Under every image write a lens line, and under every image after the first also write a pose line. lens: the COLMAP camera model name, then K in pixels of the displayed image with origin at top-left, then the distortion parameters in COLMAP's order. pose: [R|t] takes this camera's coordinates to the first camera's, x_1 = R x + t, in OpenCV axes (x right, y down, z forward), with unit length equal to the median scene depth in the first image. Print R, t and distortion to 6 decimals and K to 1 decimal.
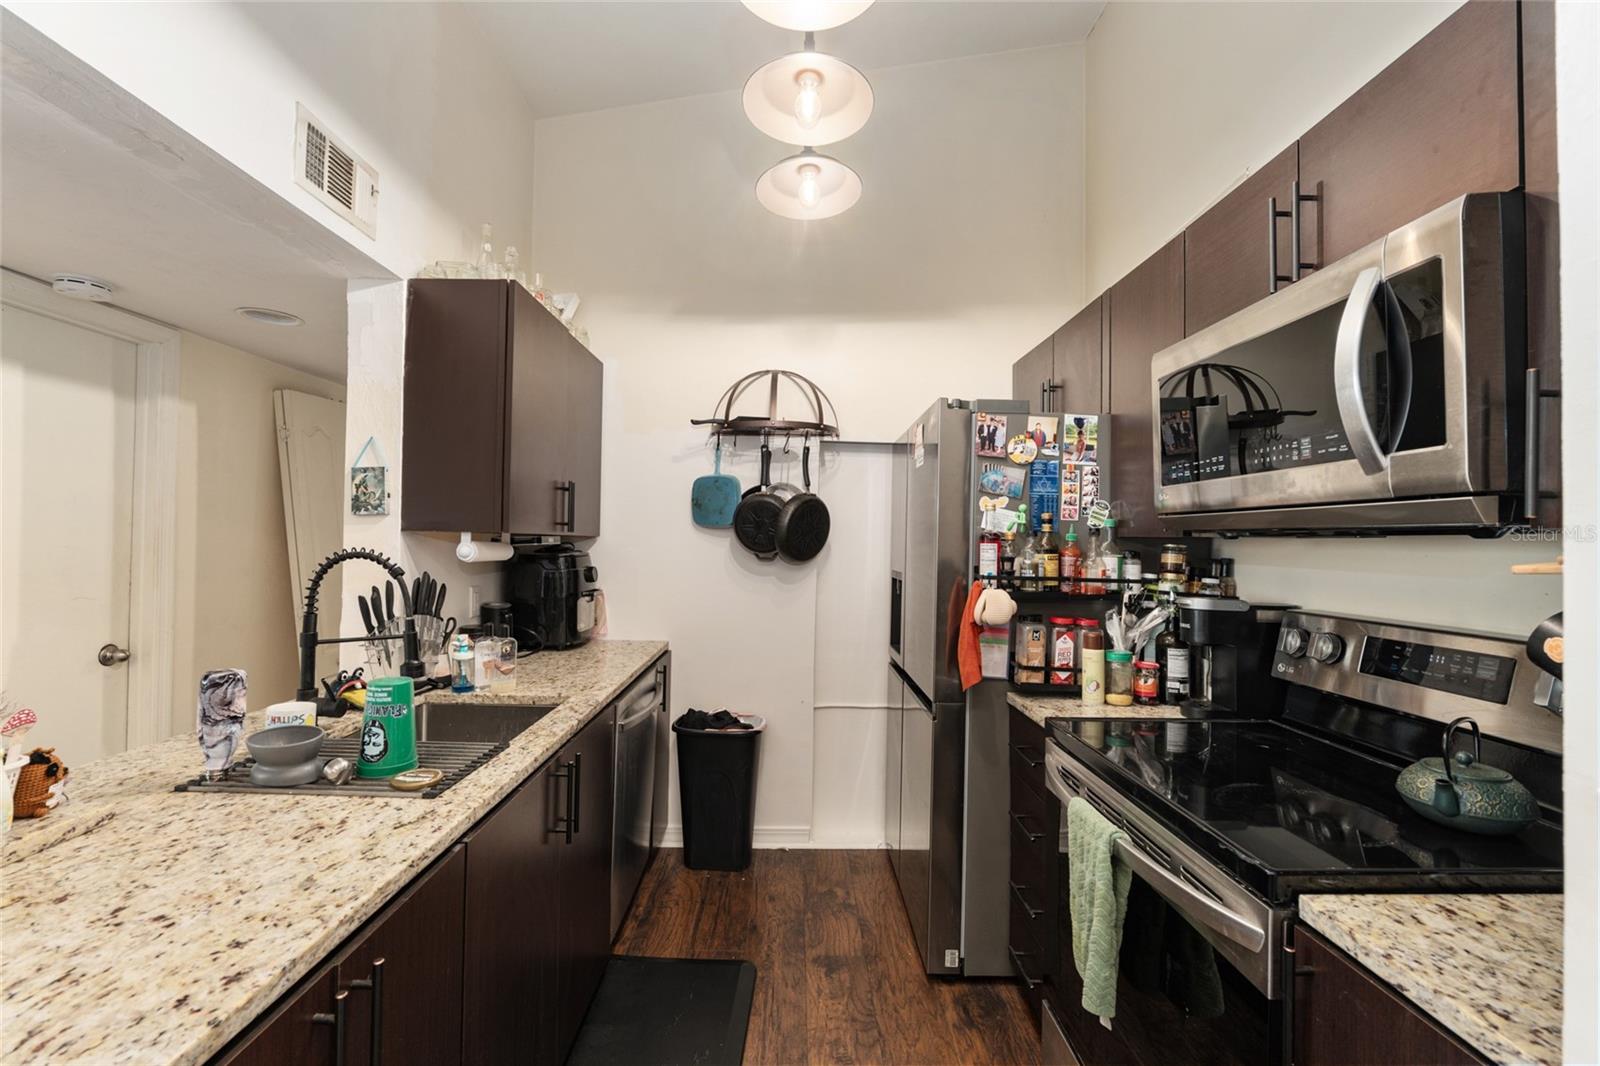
lens RADIAL K [[650.8, 0, 794.5], [0, 650.8, 535.7], [0, 0, 1]] dist [-0.012346, 0.000272]
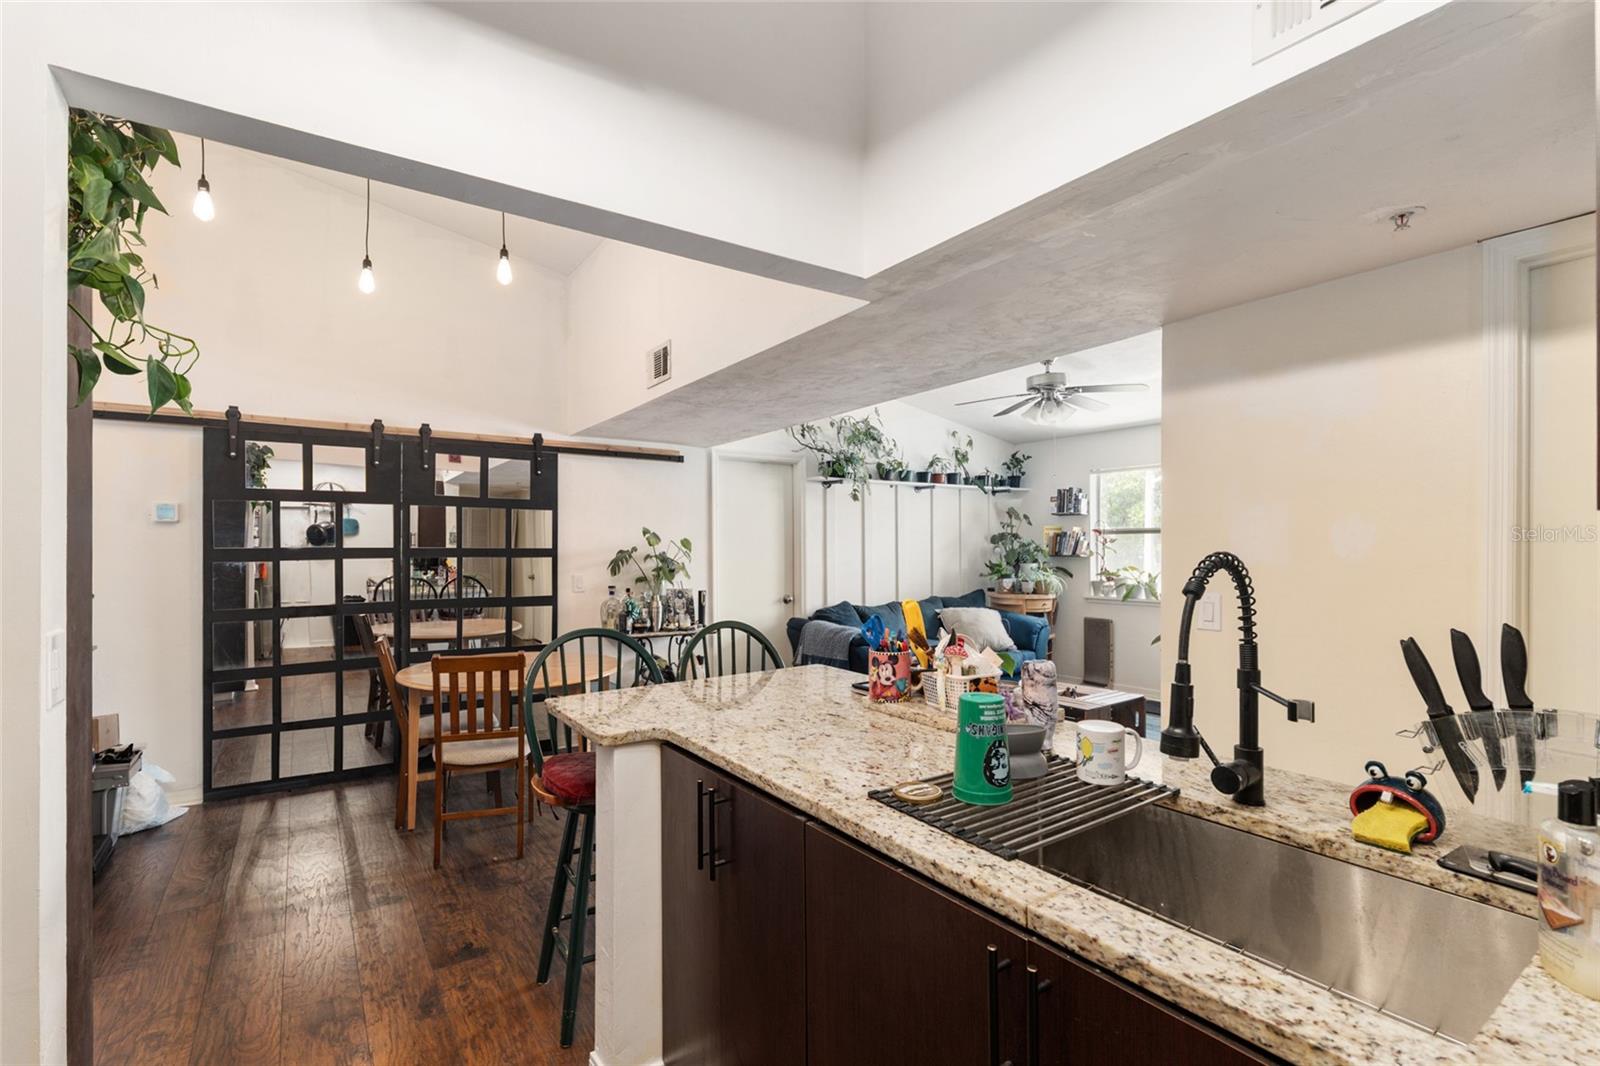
lens RADIAL K [[721.4, 0, 794.7], [0, 721.4, 546.3], [0, 0, 1]] dist [0.000001, -0.000218]
pose [[-0.827388, -0.012888, -0.561484, 0.100567], [-0.003348, 0.999832, -0.018016, 0.021281], [0.561621, -0.013026, -0.827292, 1.084233]]
